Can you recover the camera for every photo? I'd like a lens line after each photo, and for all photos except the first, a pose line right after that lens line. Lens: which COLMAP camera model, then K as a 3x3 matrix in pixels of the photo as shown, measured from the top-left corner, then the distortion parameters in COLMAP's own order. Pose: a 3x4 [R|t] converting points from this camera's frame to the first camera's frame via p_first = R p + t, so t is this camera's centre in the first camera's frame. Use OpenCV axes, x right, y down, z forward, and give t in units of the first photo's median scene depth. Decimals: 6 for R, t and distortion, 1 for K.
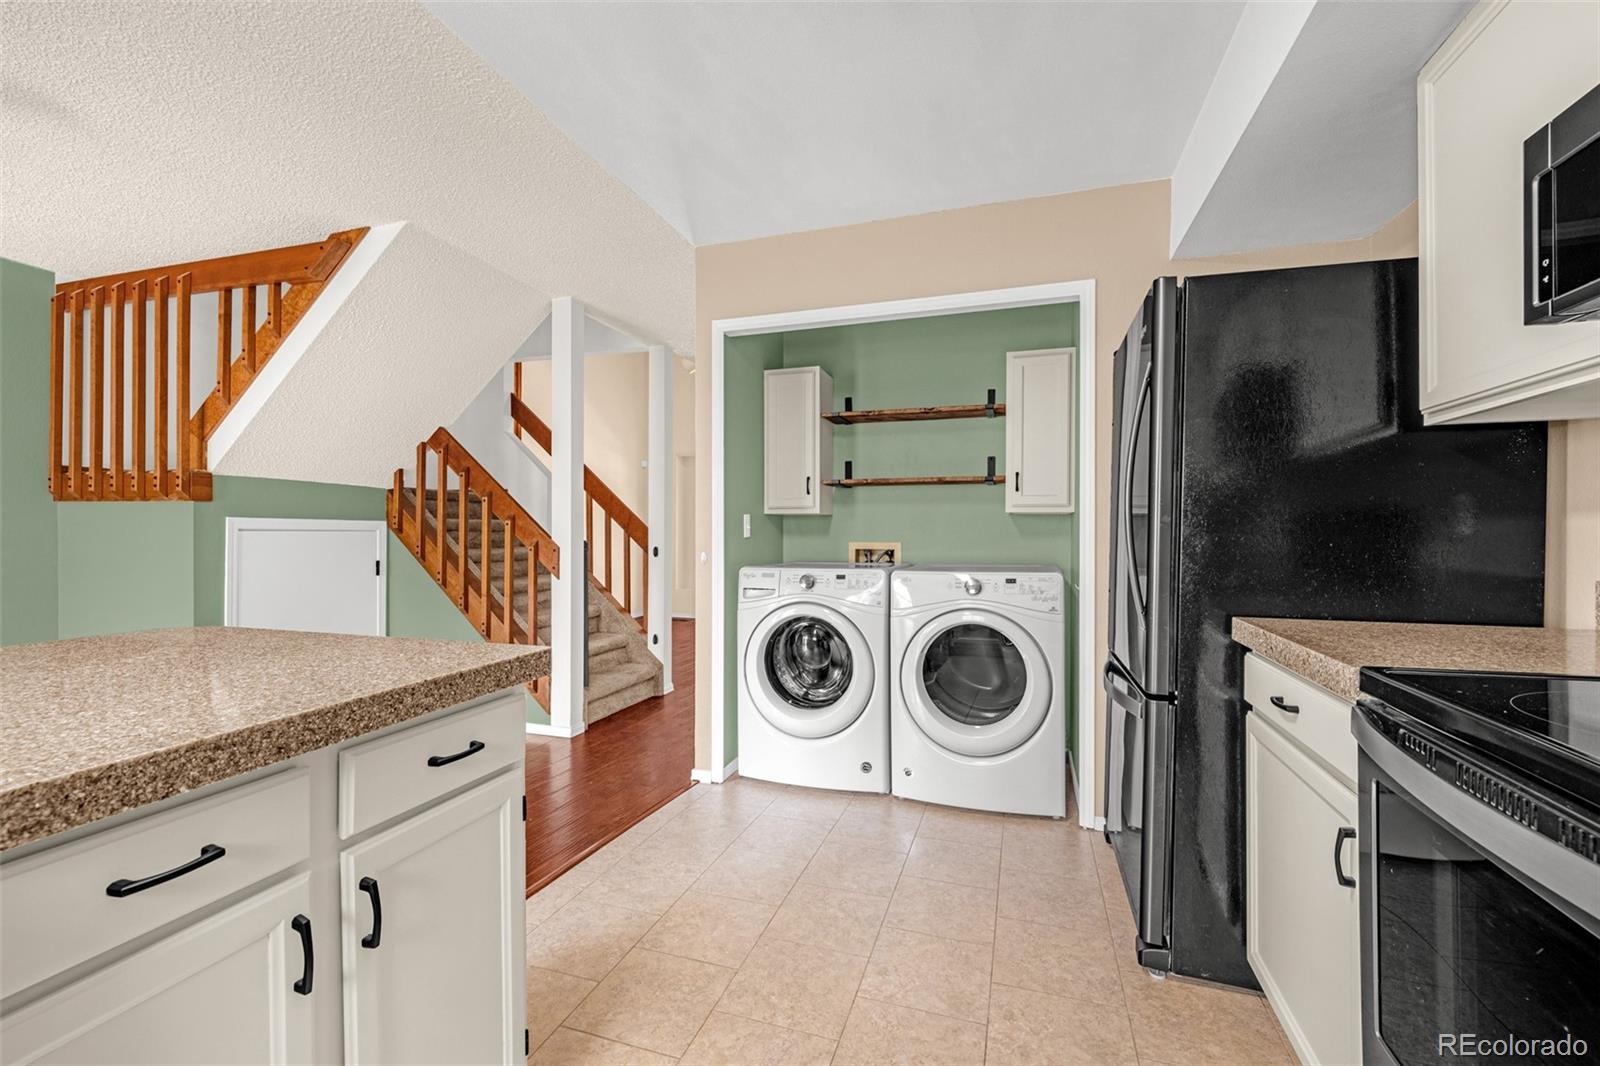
lens RADIAL K [[698.0, 0, 797.8], [0, 698.0, 530.2], [0, 0, 1]] dist [0.000034, 0.000355]
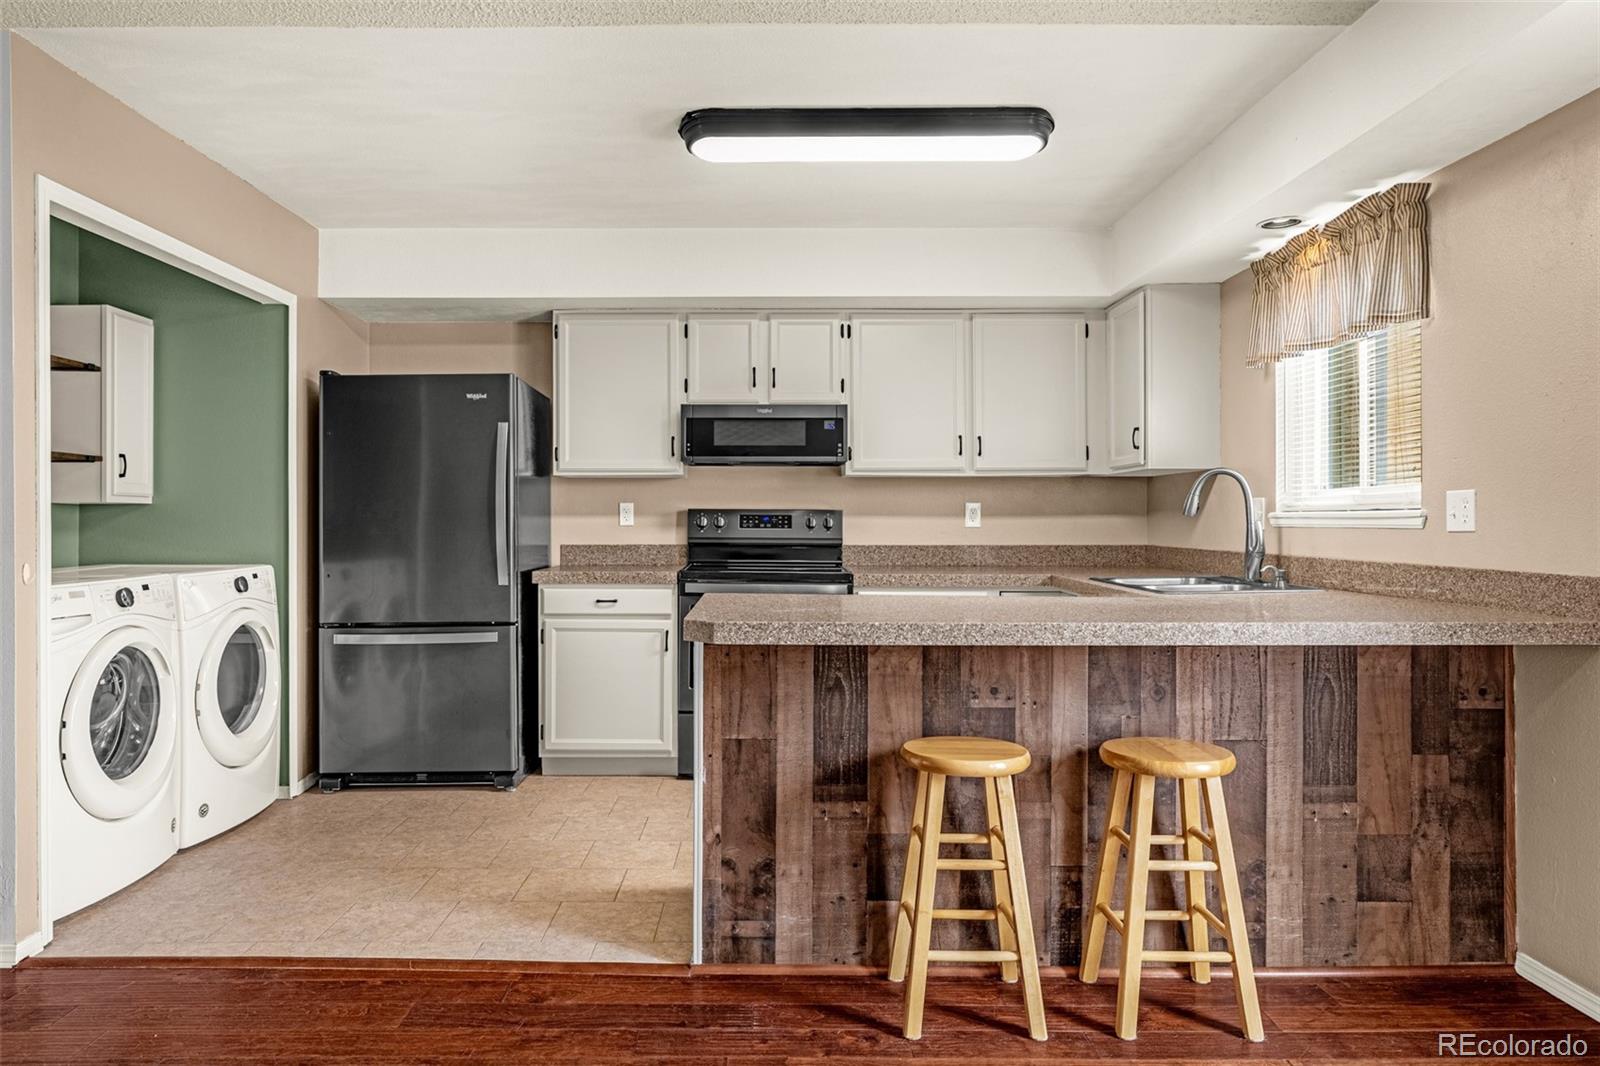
lens RADIAL K [[1079.4, 0, 731.0], [0, 1079.4, 518.9], [0, 0, 1]] dist [0.003857, -0.003820]
pose [[-0.280852, -0.000403, 0.959751, -1.231331], [-0.002328, 0.999997, -0.000261, -0.007577], [-0.959748, -0.002308, -0.280853, 0.719270]]
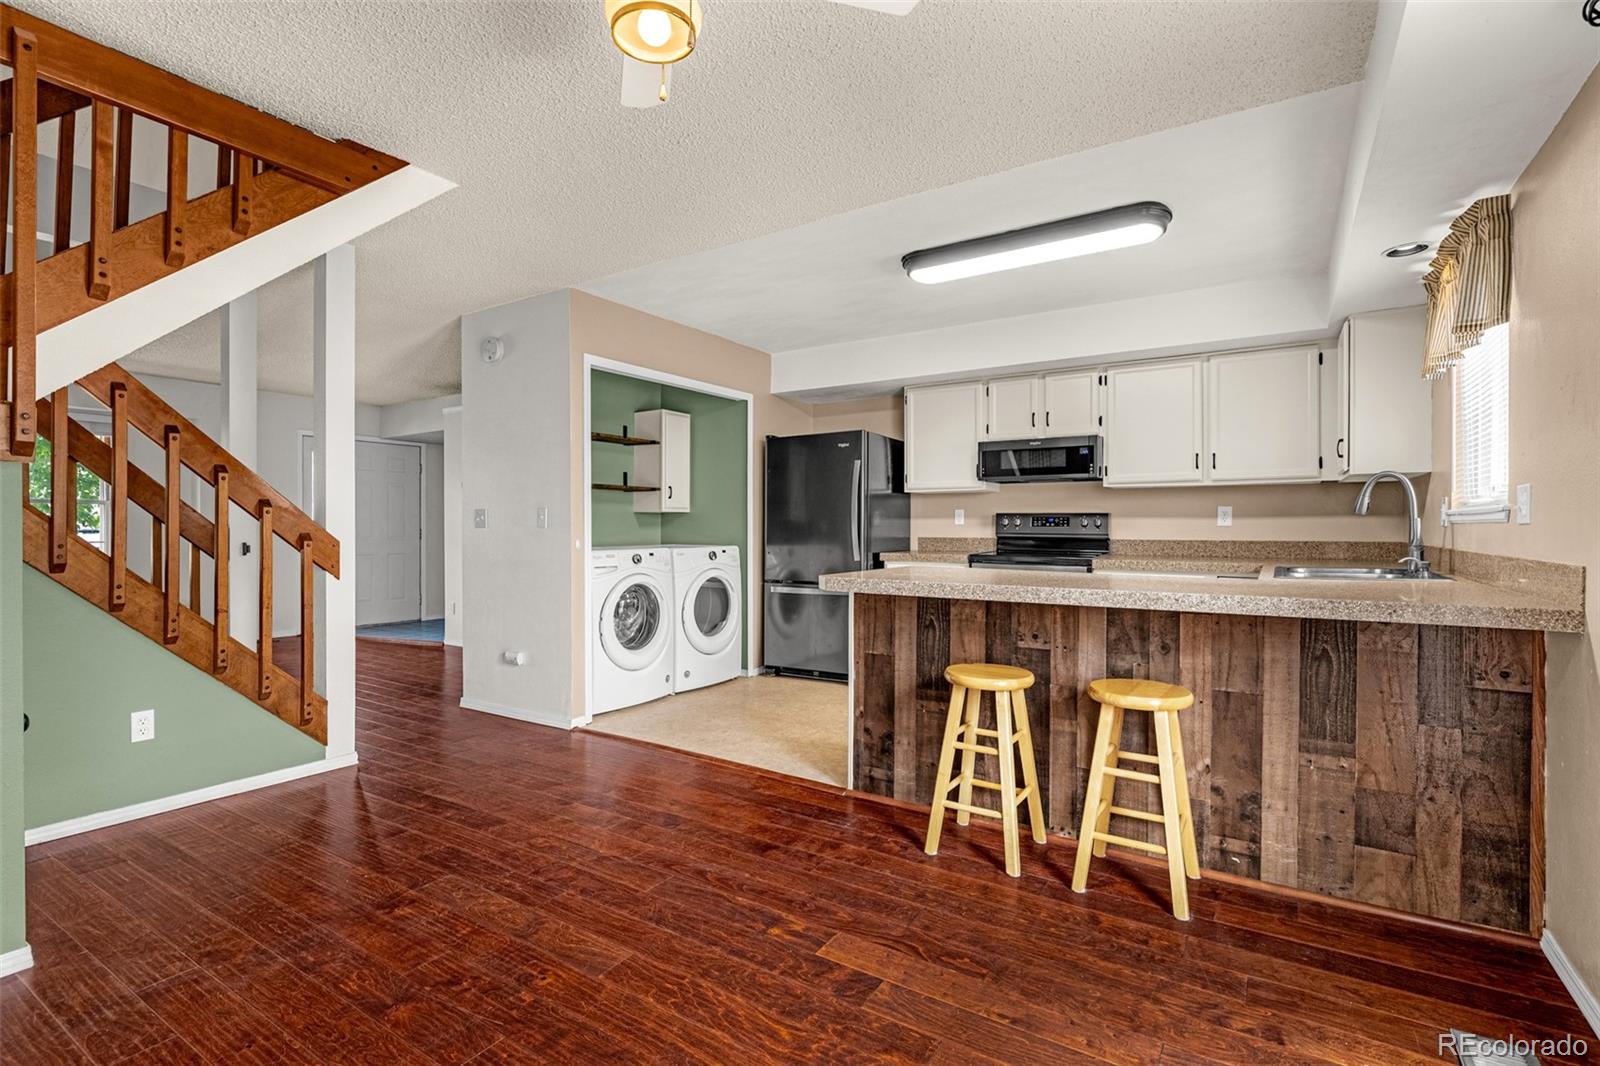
lens RADIAL K [[734.1, 0, 773.0], [0, 734.1, 531.5], [0, 0, 1]] dist [-0.004601, 0.001499]
pose [[0.285251, -0.007642, 0.958422, -1.339980], [-0.003300, 0.999954, 0.008956, 0.004840], [-0.958447, -0.005717, 0.285213, 0.313987]]
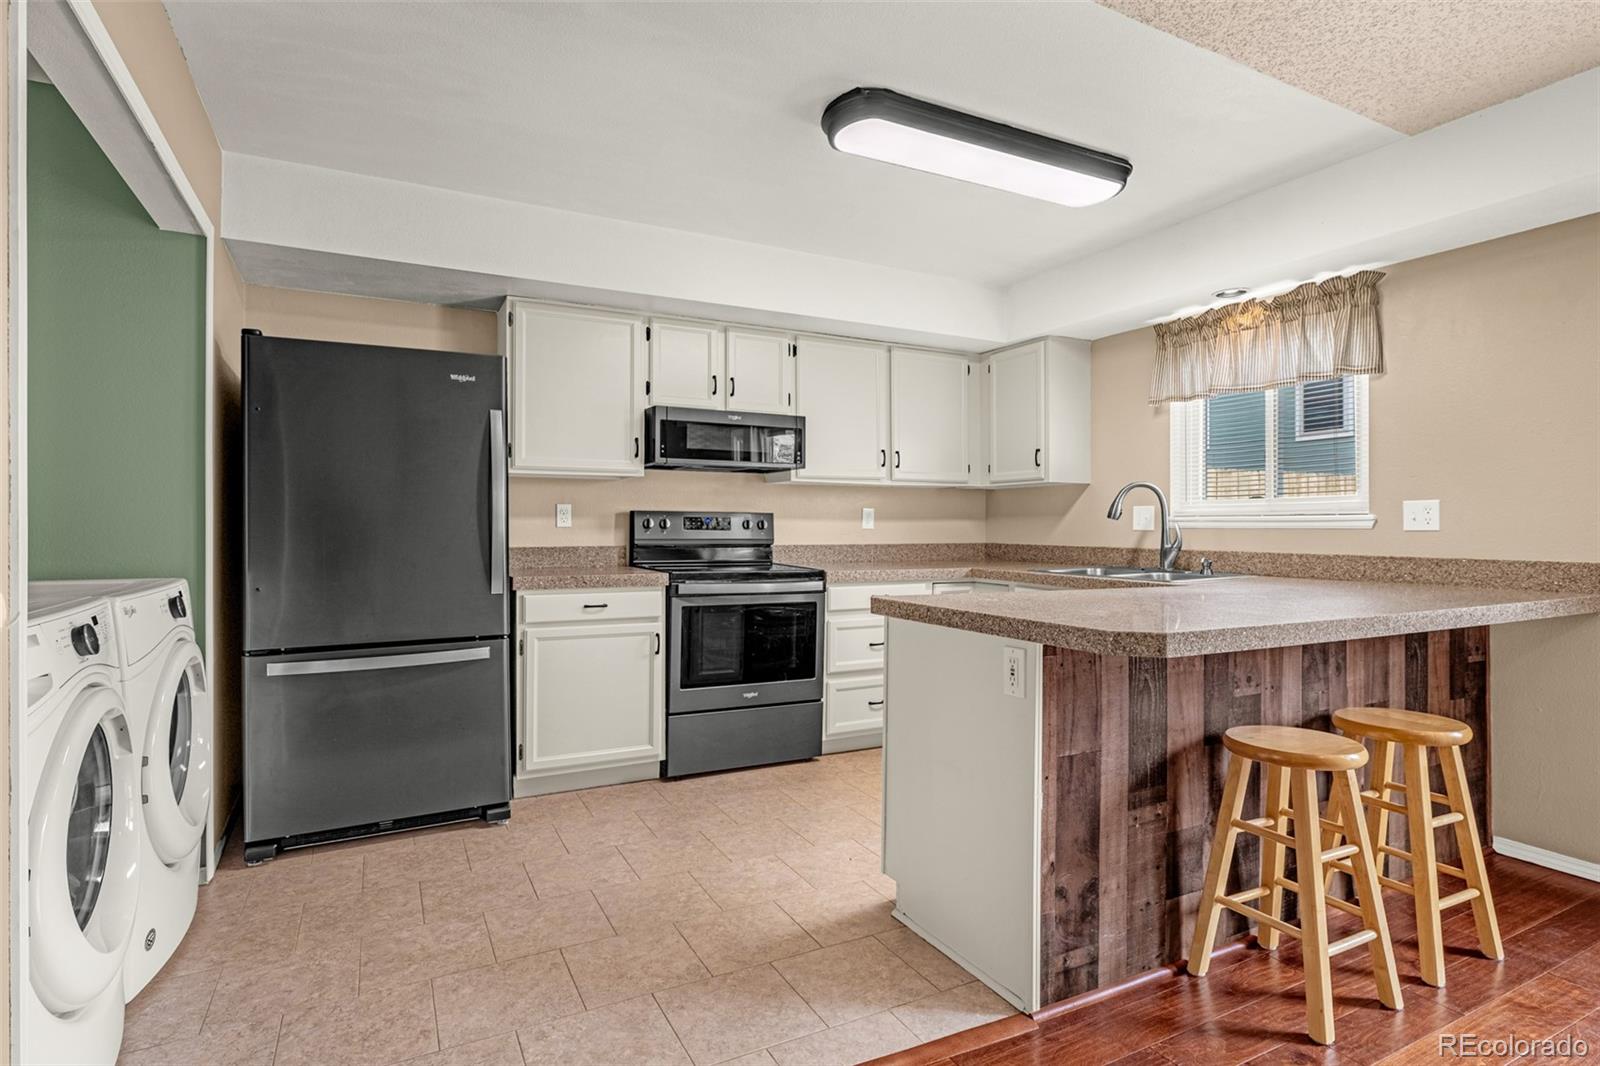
lens RADIAL K [[813.8, 0, 776.8], [0, 813.8, 525.0], [0, 0, 1]] dist [-0.002761, 0.001251]
pose [[-0.702665, -0.002015, 0.711518, -0.660633], [-0.005017, 0.999985, -0.002122, 0.000796], [-0.711503, -0.005061, -0.702665, 1.058784]]
